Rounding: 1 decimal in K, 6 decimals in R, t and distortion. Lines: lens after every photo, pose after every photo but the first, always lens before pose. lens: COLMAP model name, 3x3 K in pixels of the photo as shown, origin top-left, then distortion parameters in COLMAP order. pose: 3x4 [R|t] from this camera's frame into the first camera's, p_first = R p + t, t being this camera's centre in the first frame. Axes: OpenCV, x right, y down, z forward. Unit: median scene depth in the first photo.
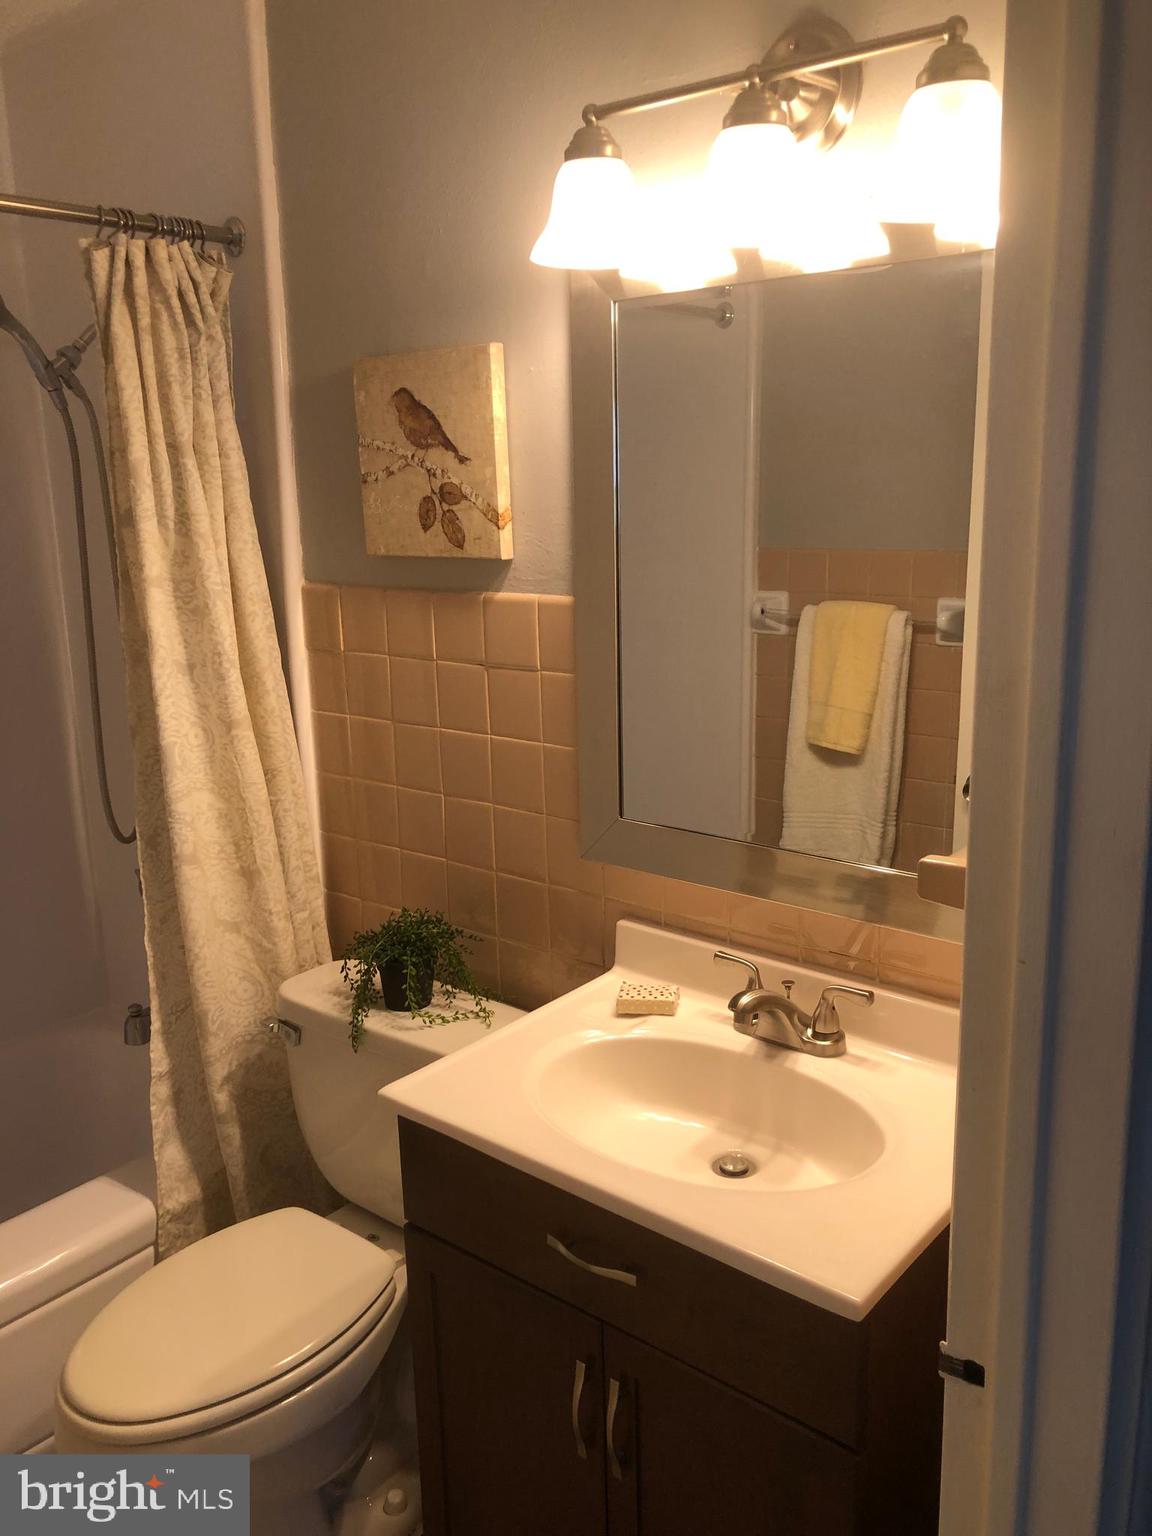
lens RADIAL K [[1242.6, 0, 576.0], [0, 1242.6, 768.0], [0, 0, 1]] dist [0.022719, -0.020047]
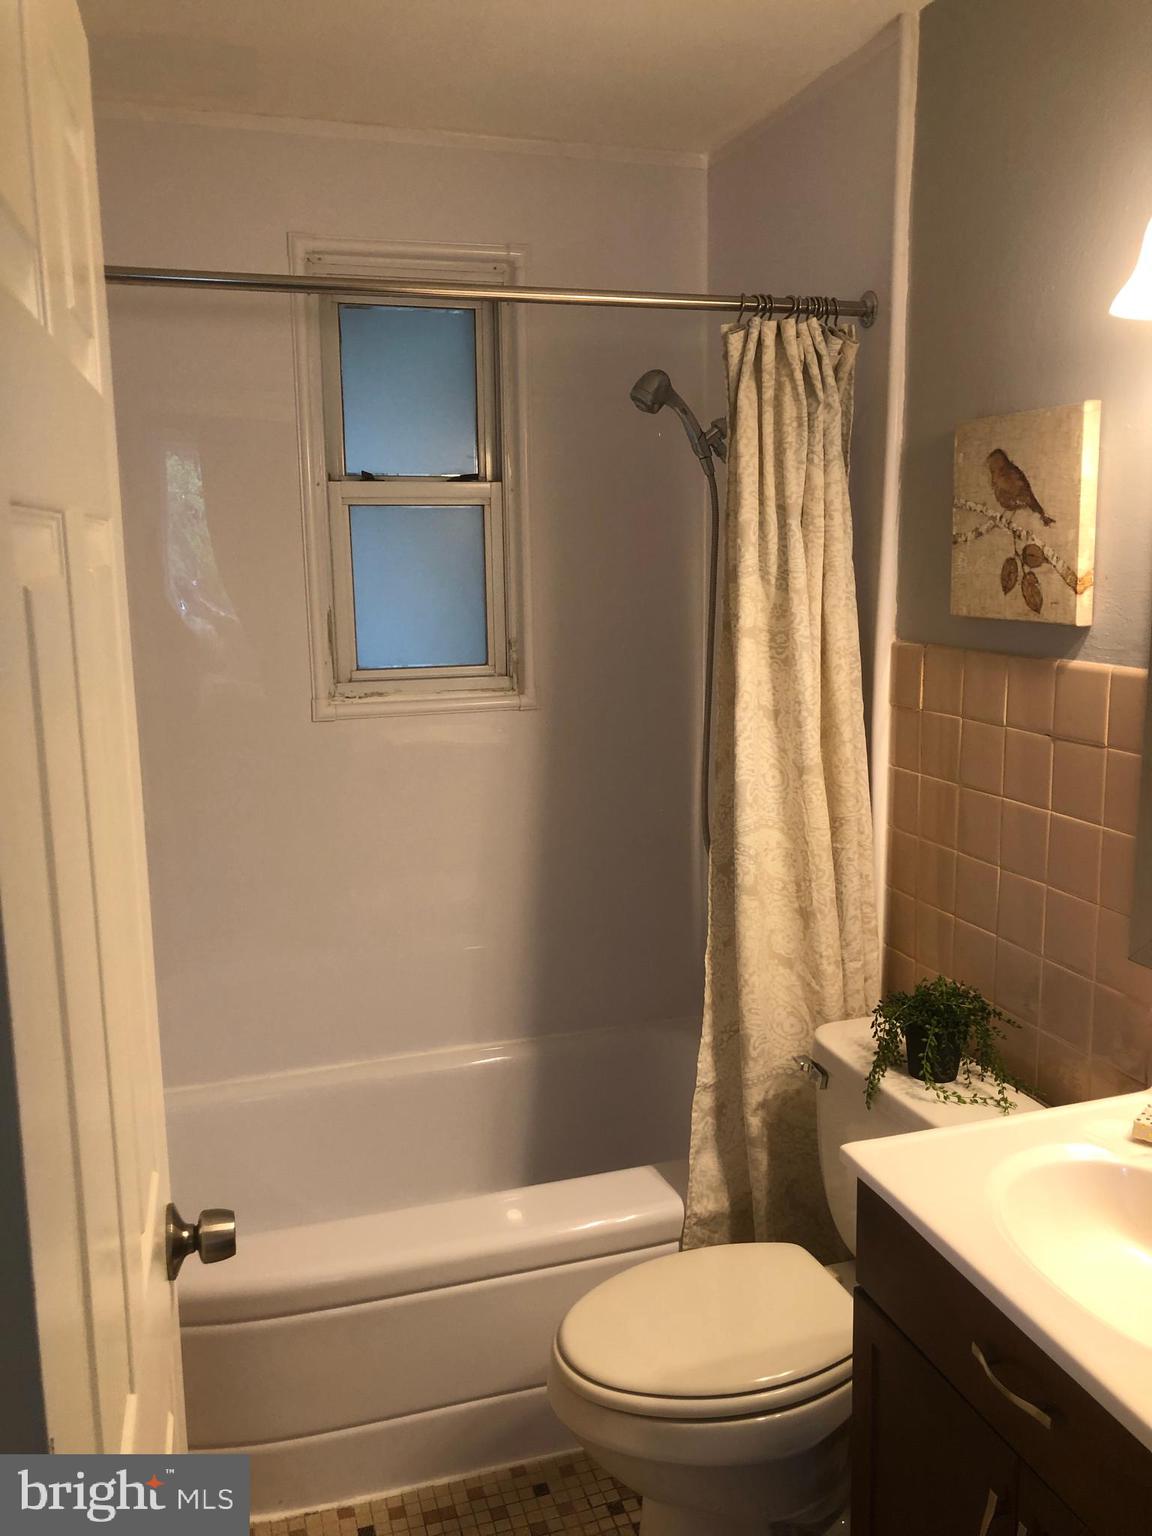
lens RADIAL K [[1229.5, 0, 576.0], [0, 1229.5, 768.0], [0, 0, 1]] dist [0.069945, -0.120728]
pose [[0.846656, 0.109721, -0.520706, 0.106059], [-0.131210, 0.991345, -0.004452, -0.007021], [0.515711, 0.072091, 0.853724, 0.012495]]
